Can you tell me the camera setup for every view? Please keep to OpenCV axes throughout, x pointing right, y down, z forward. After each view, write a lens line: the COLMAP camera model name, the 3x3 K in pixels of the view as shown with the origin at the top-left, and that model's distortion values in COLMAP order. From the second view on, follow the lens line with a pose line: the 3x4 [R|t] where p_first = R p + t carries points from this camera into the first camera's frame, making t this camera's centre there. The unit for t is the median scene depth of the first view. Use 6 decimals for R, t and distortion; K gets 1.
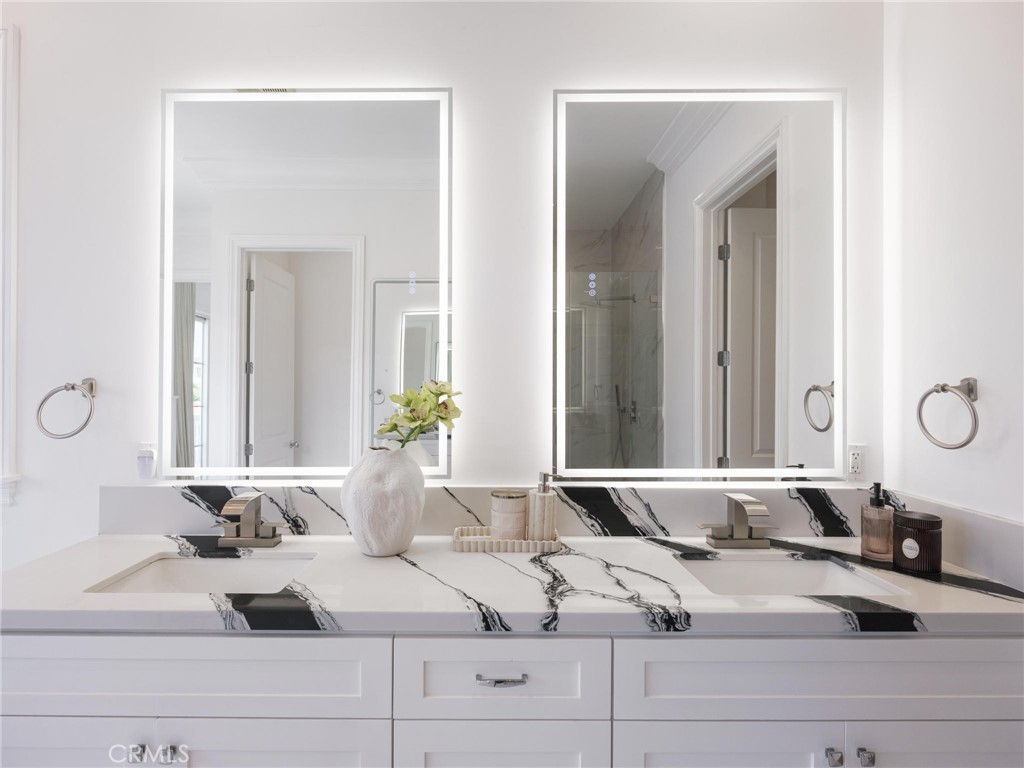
lens RADIAL K [[524.7, 0, 512.0], [0, 524.7, 384.0], [0, 0, 1]] dist [-0.004242, -0.000991]
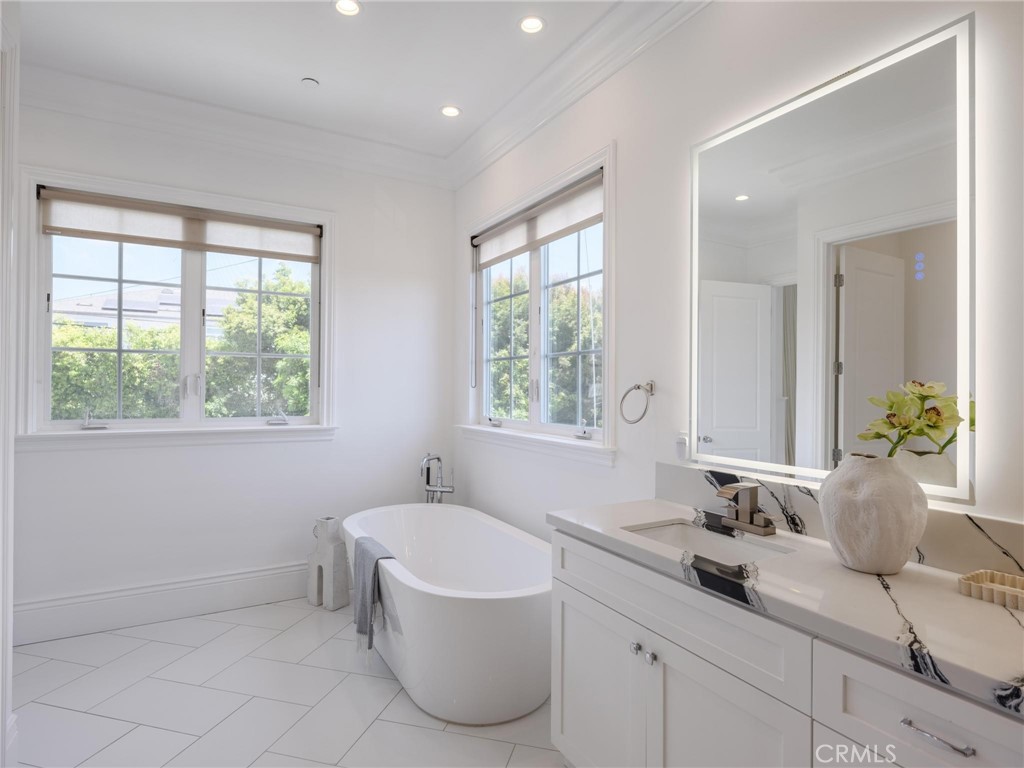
lens RADIAL K [[559.1, 0, 512.0], [0, 559.1, 384.0], [0, 0, 1]] dist [-0.001504, -0.001989]
pose [[0.494826, 0.000344, -0.868992, 0.281460], [-0.002334, 0.999997, -0.000934, -0.000231], [0.868989, 0.002490, 0.494825, -0.022667]]
